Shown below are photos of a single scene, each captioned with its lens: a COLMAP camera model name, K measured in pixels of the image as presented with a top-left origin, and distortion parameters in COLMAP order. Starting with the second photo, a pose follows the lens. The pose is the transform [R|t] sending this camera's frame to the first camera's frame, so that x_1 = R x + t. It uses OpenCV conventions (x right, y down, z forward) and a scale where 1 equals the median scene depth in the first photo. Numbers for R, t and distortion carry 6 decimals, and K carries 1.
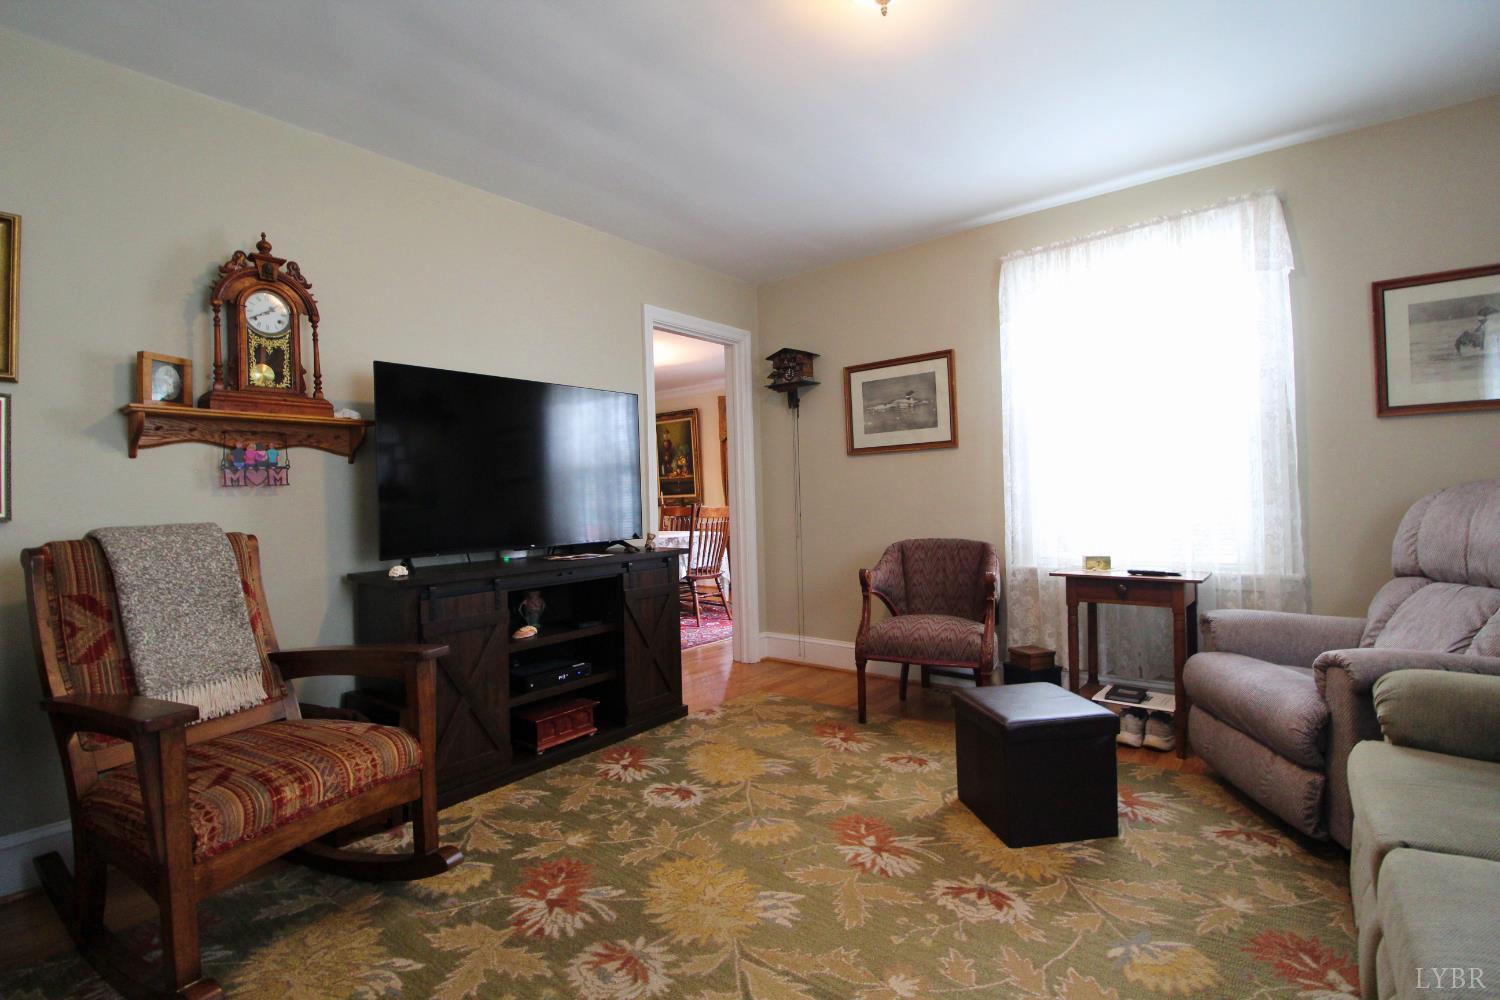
lens RADIAL K [[695.5, 0, 754.9], [0, 695.5, 493.4], [0, 0, 1]] dist [-0.002118, -0.012153]
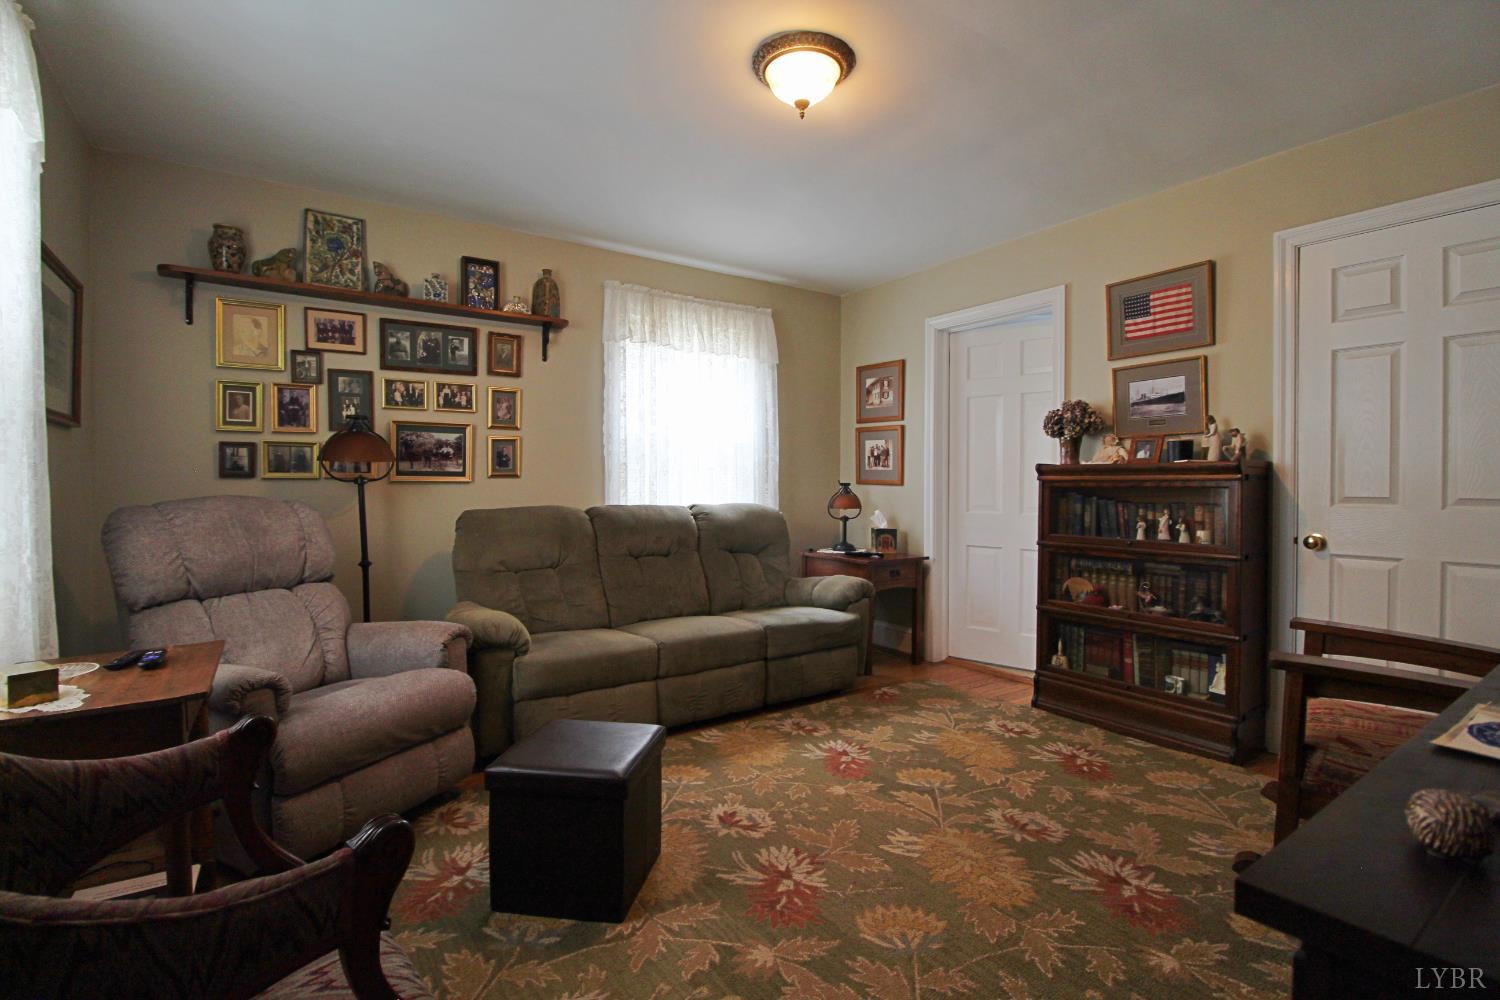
lens RADIAL K [[695.5, 0, 754.9], [0, 695.5, 493.4], [0, 0, 1]] dist [-0.002118, -0.012153]
pose [[-0.957138, 0.023824, 0.288651, -0.075108], [0.025275, 0.999680, 0.001299, -0.008170], [-0.288527, 0.008539, -0.957434, 2.104350]]
